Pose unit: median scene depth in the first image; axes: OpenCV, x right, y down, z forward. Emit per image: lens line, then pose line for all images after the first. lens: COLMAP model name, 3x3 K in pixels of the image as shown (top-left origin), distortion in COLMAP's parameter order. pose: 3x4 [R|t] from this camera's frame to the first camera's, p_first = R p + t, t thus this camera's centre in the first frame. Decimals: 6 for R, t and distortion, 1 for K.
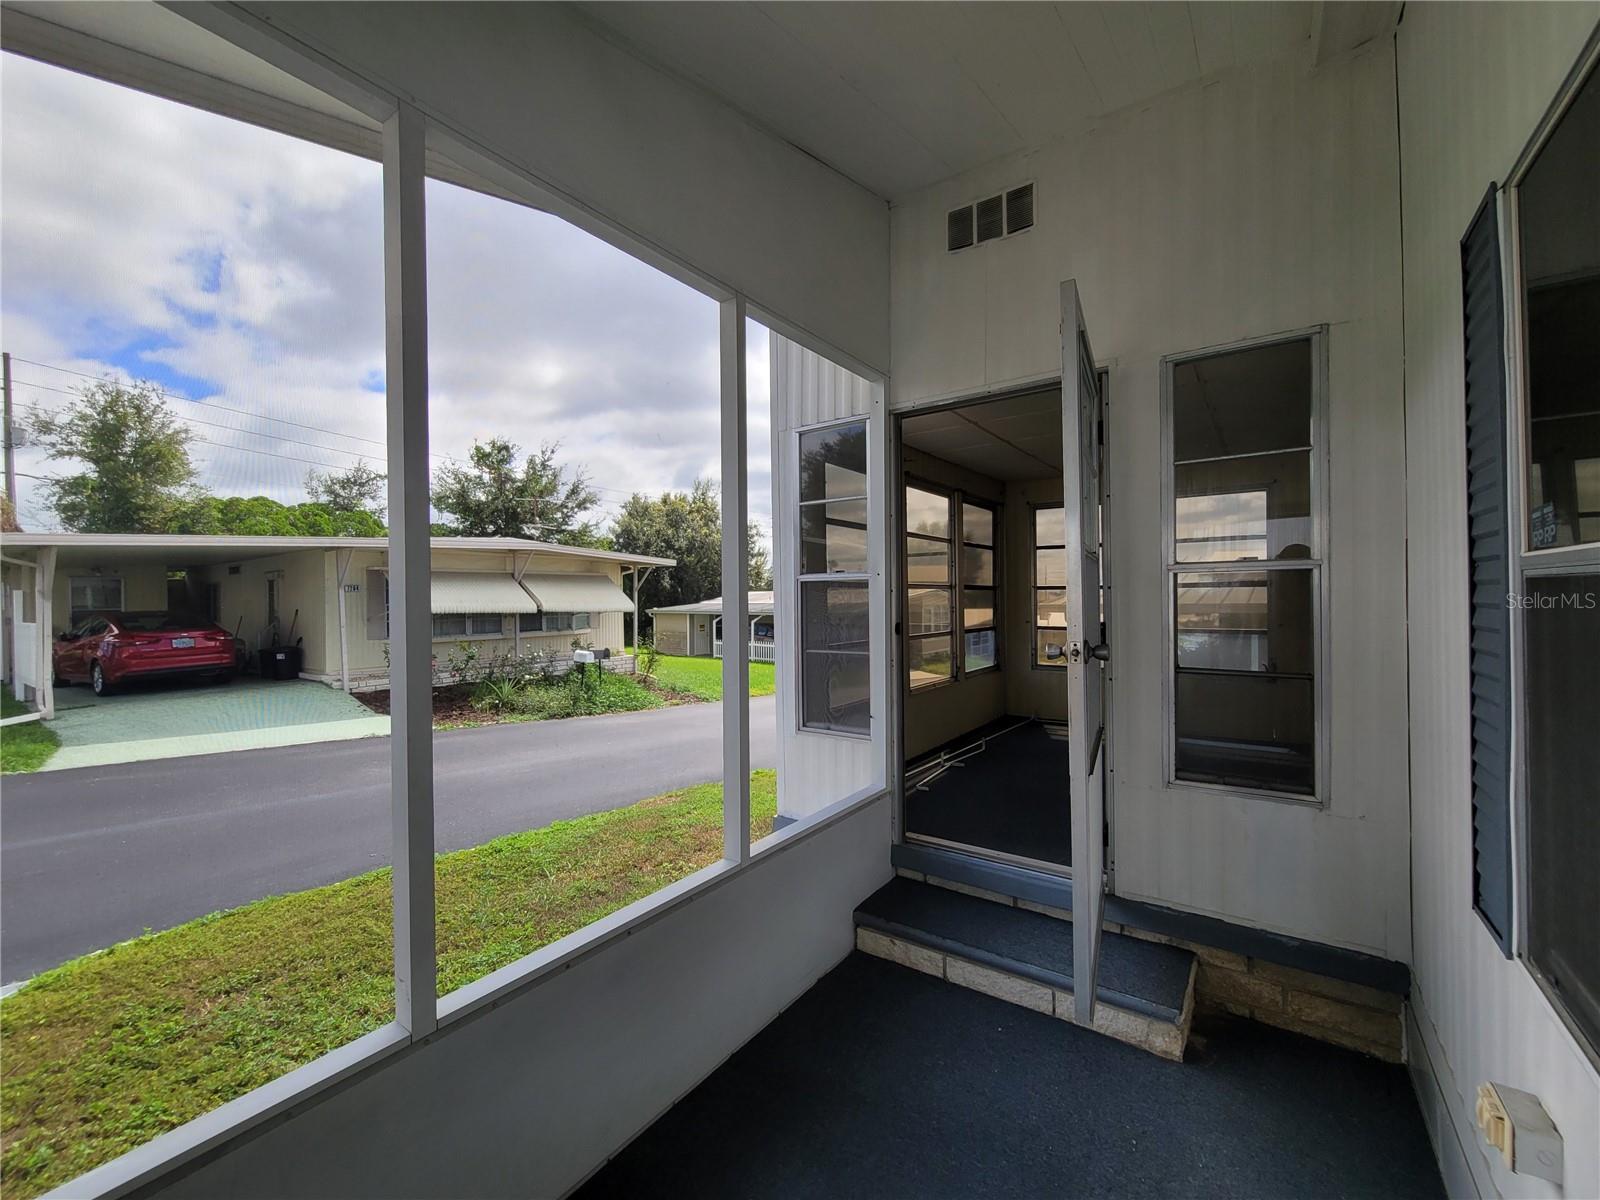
lens RADIAL K [[657.8, 0, 802.1], [0, 657.8, 595.9], [0, 0, 1]] dist [-0.001657, 0.000122]
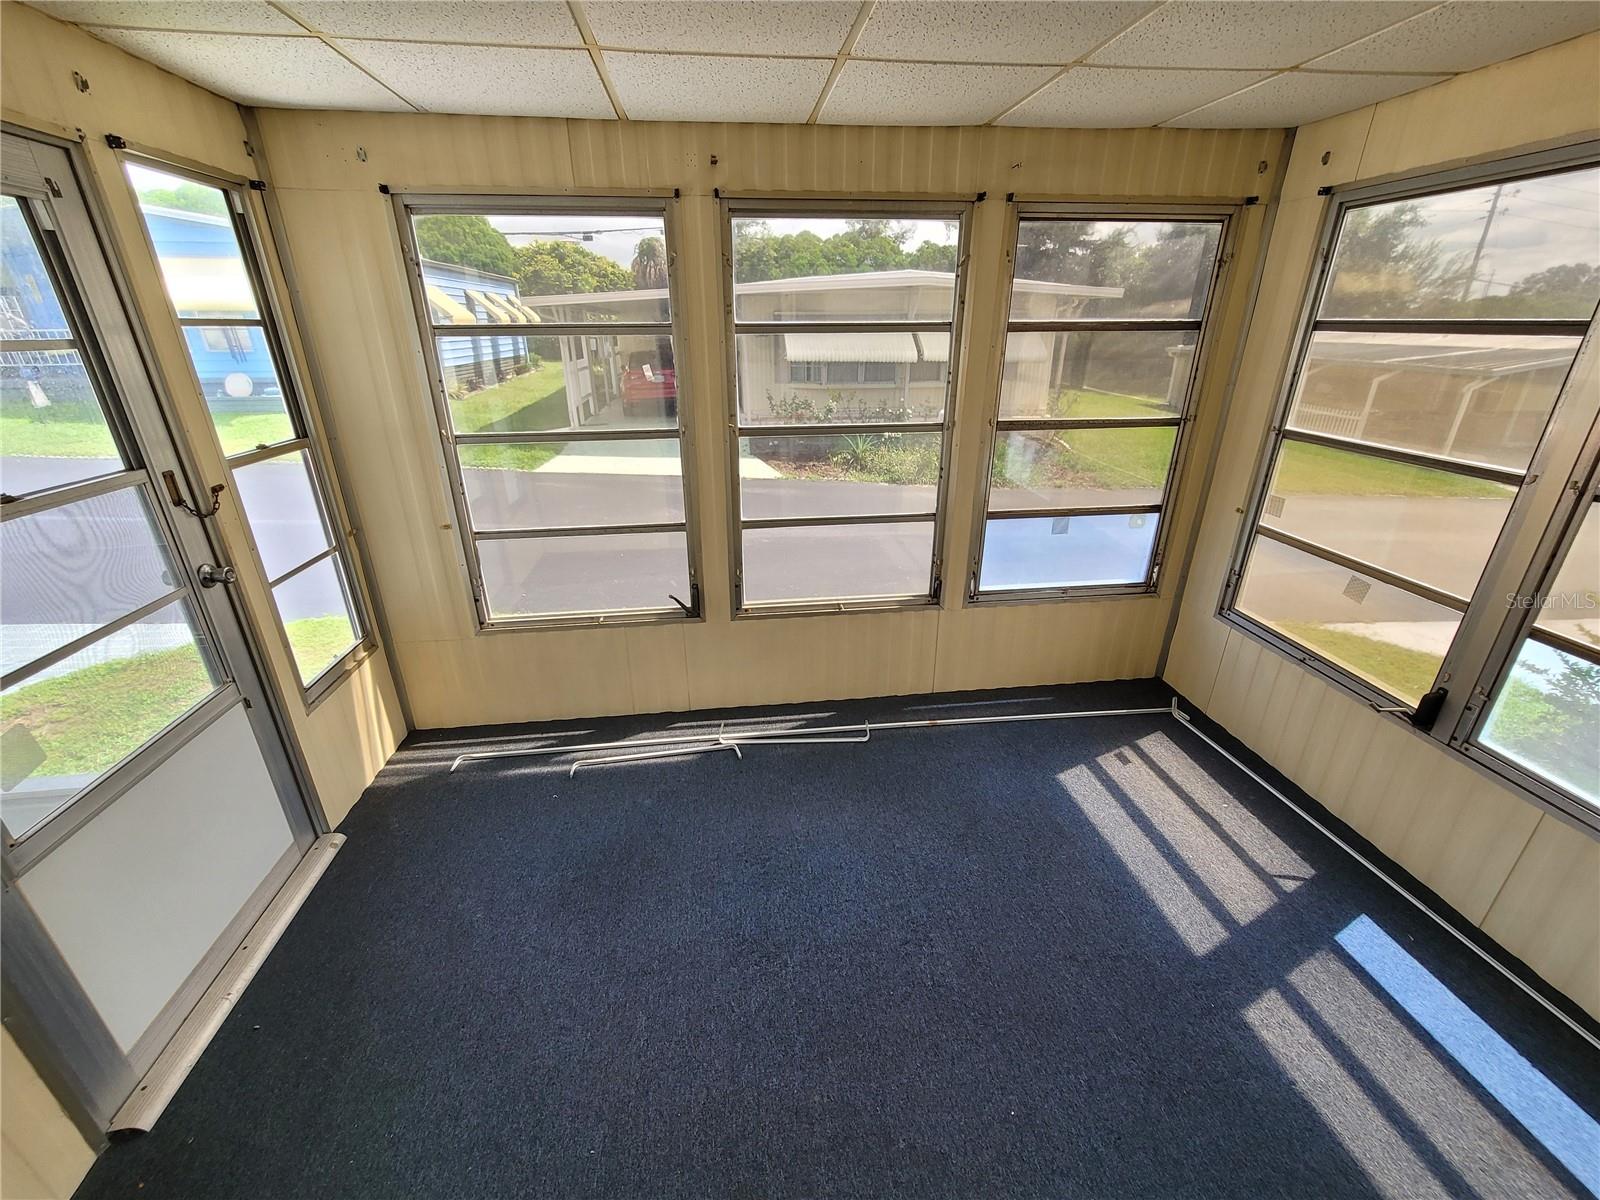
lens RADIAL K [[657.8, 0, 791.6], [0, 657.8, 601.4], [0, 0, 1]] dist [-0.001657, 0.000122]
pose [[0.661822, 0.296910, -0.688357, 0.237797], [0.004363, 0.916684, 0.399590, -0.040684], [0.749648, -0.267461, 0.605386, 0.256358]]
